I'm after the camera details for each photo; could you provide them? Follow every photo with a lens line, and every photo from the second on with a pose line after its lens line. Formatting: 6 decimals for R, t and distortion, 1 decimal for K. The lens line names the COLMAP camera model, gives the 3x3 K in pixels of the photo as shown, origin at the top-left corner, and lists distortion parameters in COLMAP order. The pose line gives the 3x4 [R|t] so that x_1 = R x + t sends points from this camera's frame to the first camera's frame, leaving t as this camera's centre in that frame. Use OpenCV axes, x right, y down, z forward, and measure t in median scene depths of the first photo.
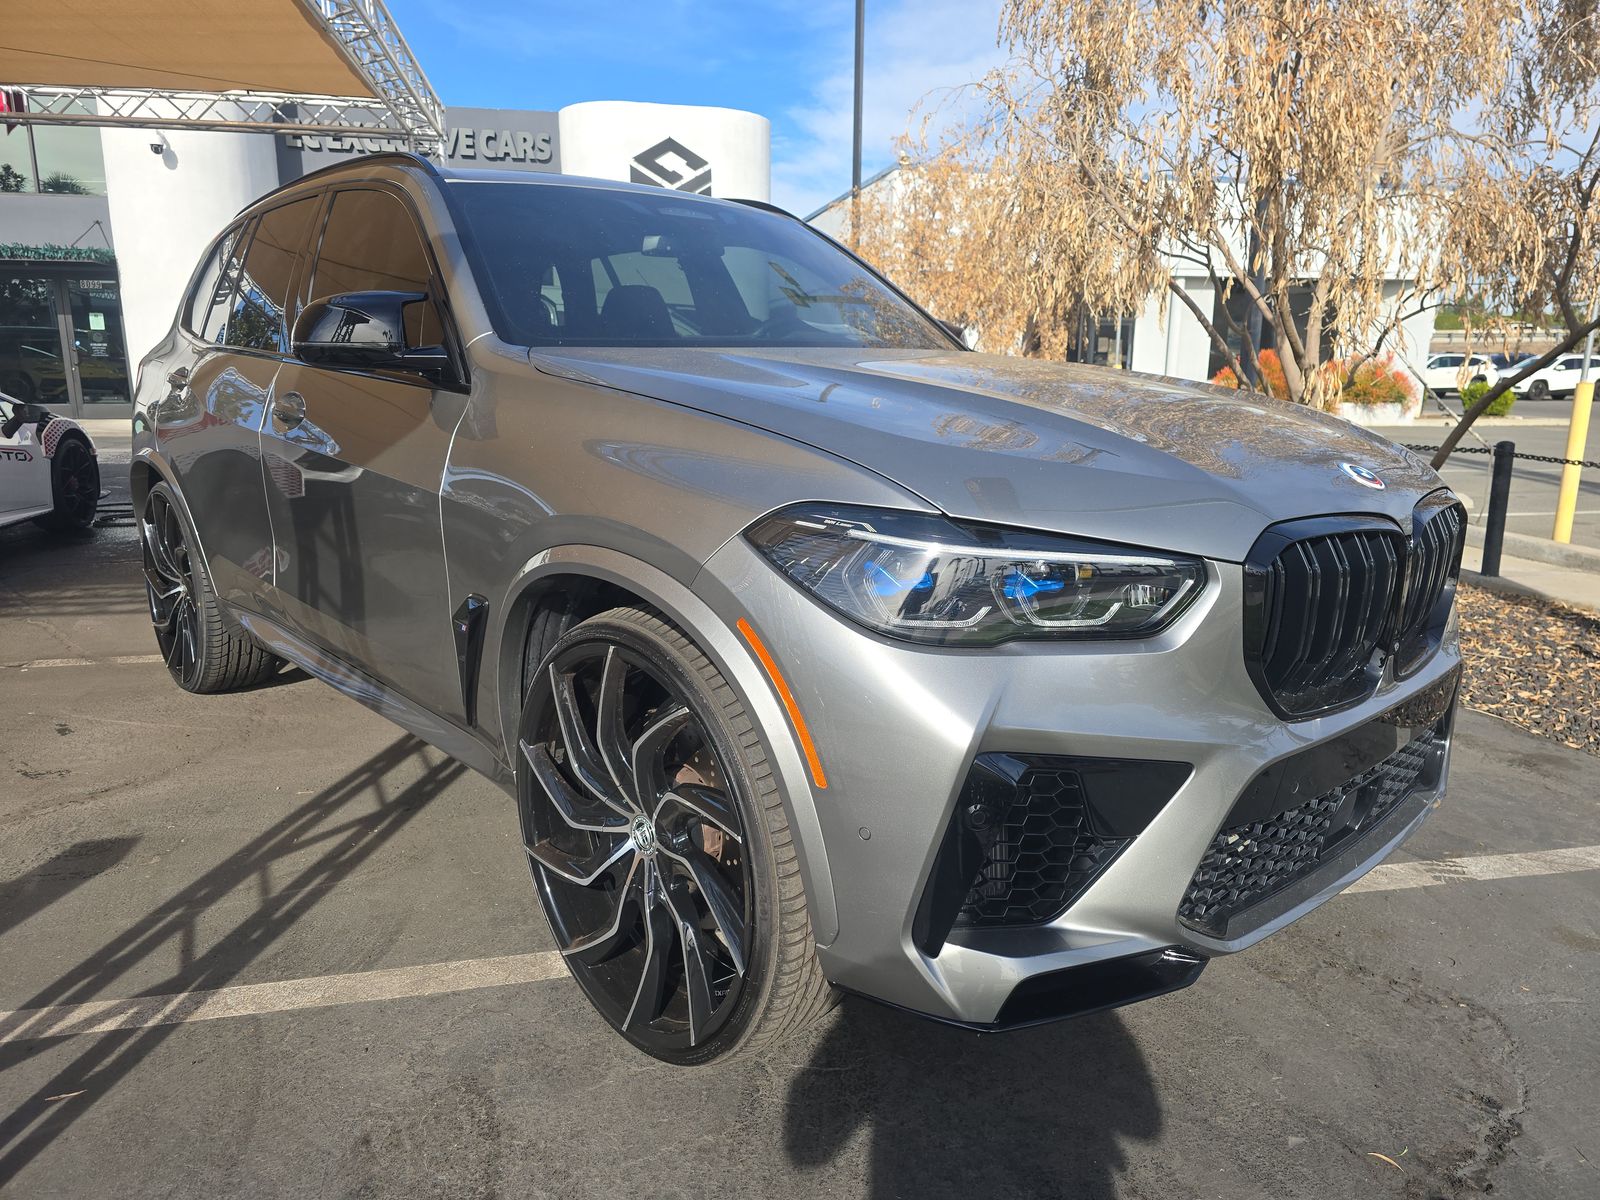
lens RADIAL K [[1075.0, 0, 808.4], [0, 1075.0, 599.0], [0, 0, 1]] dist [0.043427, -0.040684]
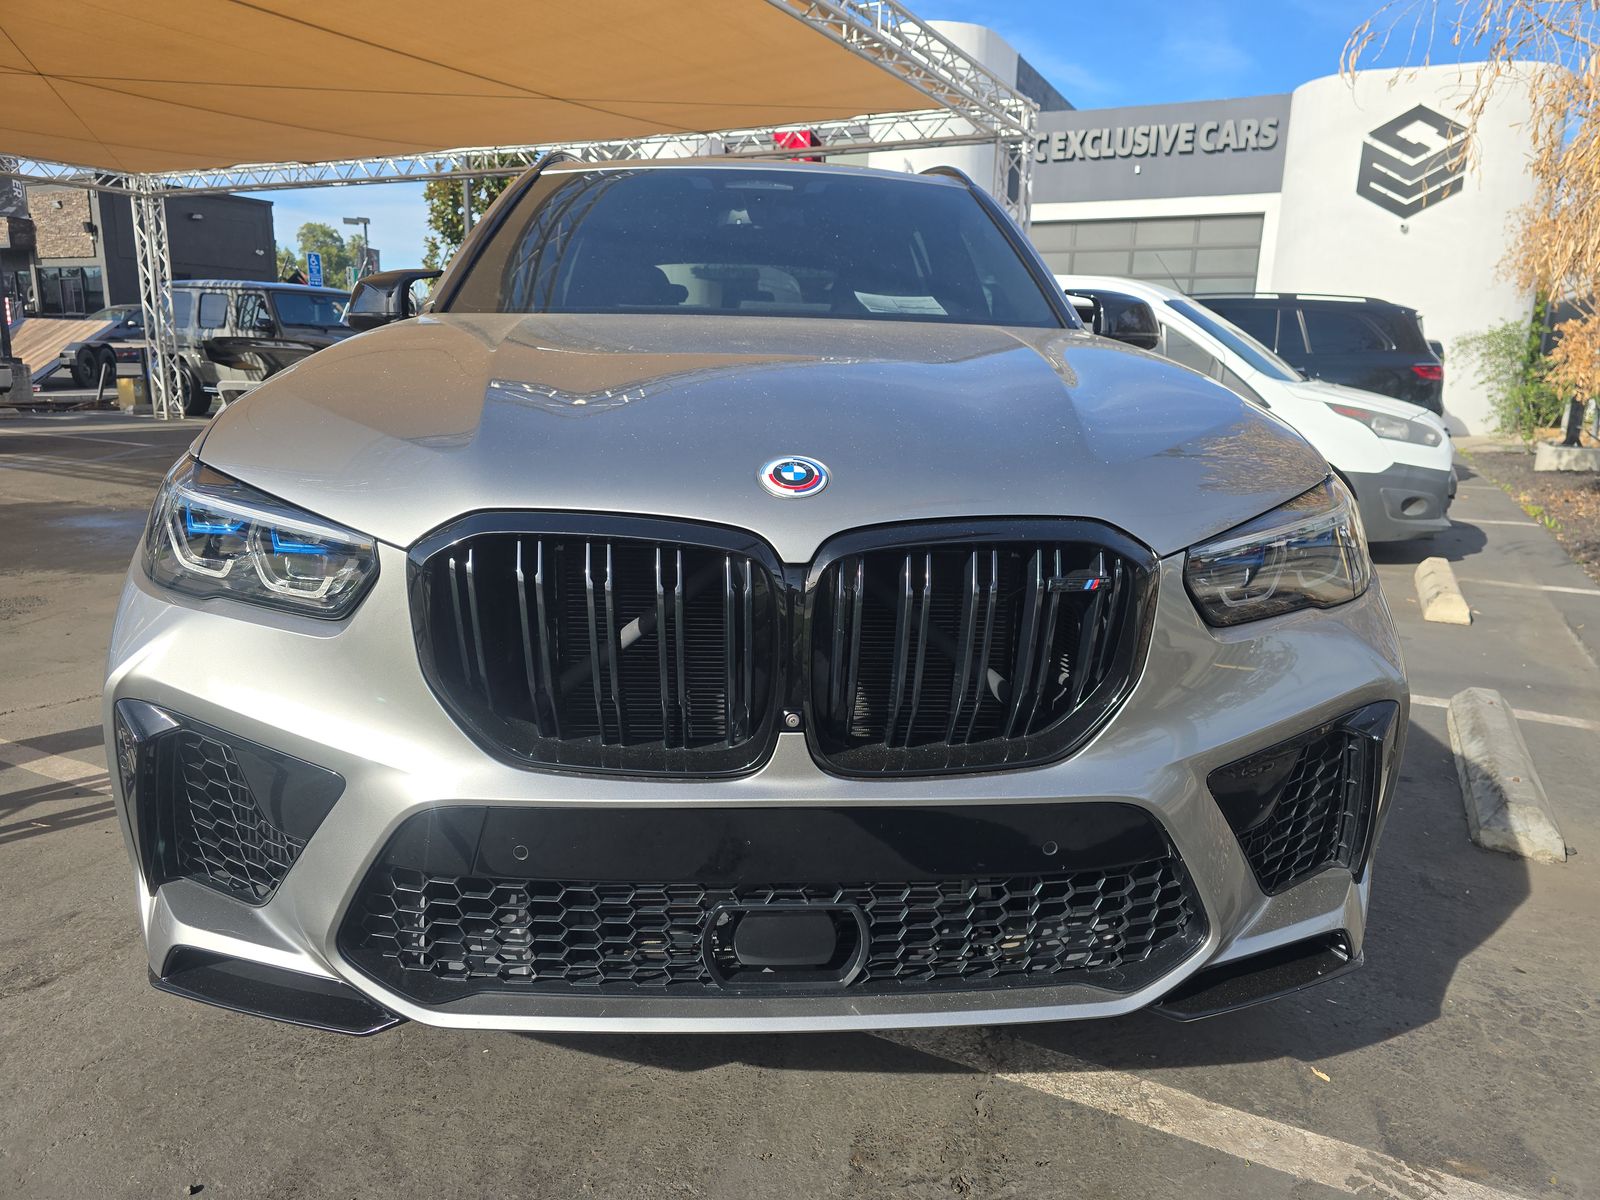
lens RADIAL K [[1075.0, 0, 808.4], [0, 1075.0, 599.0], [0, 0, 1]] dist [0.043427, -0.040684]
pose [[0.766995, 0.154421, -0.622794, 0.096986], [-0.156979, 0.986273, 0.051219, -0.007220], [0.622154, 0.058481, 0.780707, 0.047432]]
